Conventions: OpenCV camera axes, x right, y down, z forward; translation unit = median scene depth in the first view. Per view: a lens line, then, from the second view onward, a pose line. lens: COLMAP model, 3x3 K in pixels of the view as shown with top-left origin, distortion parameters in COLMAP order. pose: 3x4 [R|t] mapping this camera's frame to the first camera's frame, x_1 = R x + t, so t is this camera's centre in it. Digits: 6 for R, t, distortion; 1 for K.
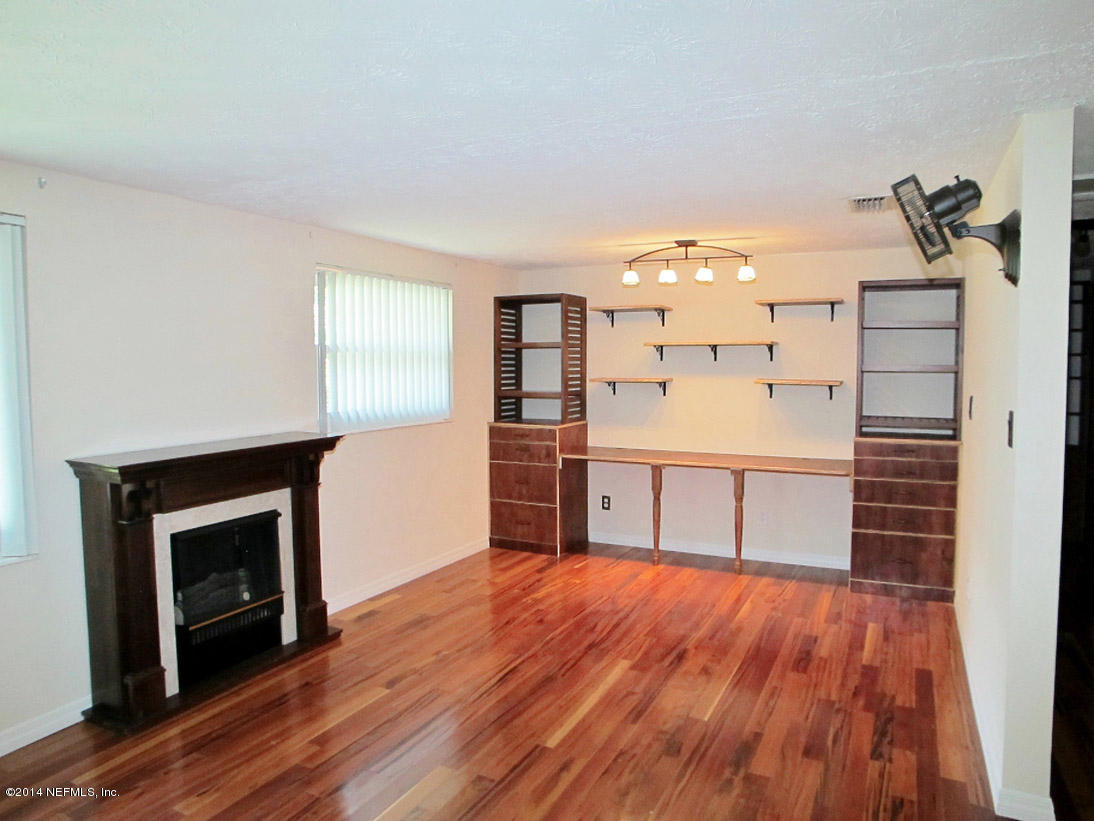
lens RADIAL K [[725.5, 0, 547.5], [0, 725.5, 401.0], [0, 0, 1]] dist [-0.136423, 0.087521]
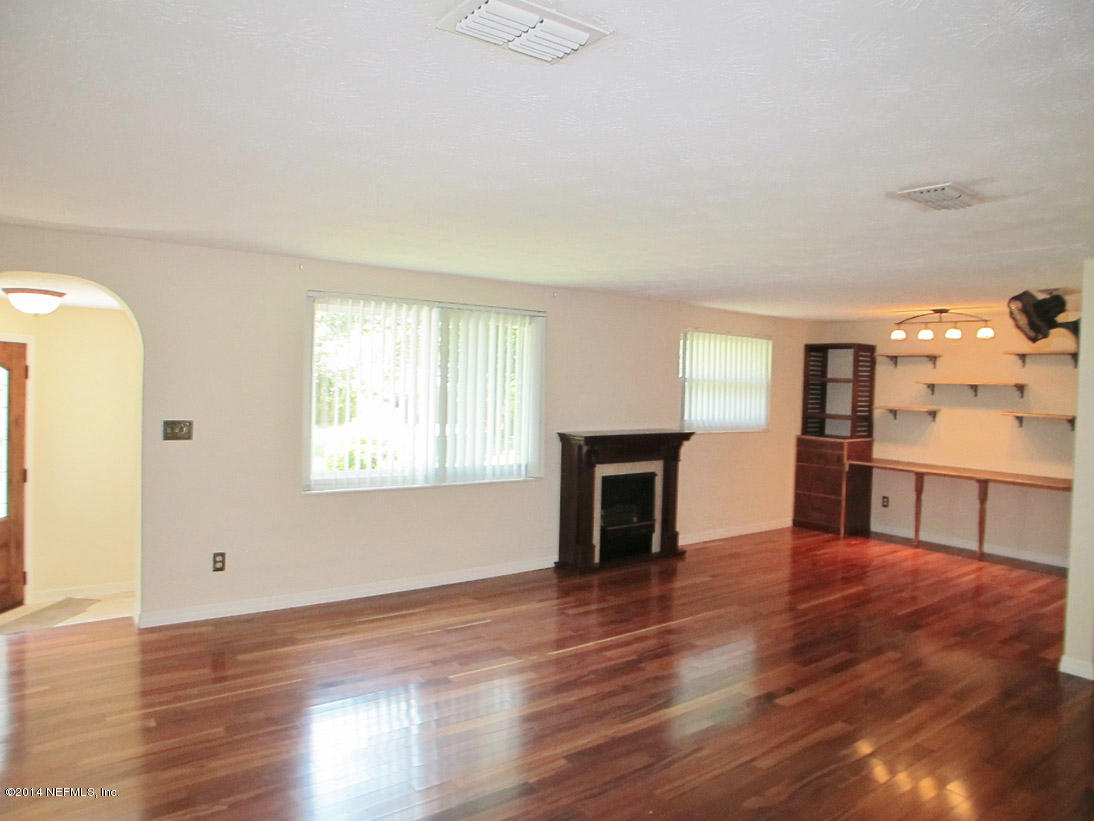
lens RADIAL K [[725.5, 0, 547.5], [0, 725.5, 401.0], [0, 0, 1]] dist [-0.136423, 0.087521]
pose [[0.889357, 0.039471, -0.455506, 0.124797], [-0.053319, 0.998423, -0.017587, 0.015490], [0.454094, 0.039928, 0.890059, -0.472065]]
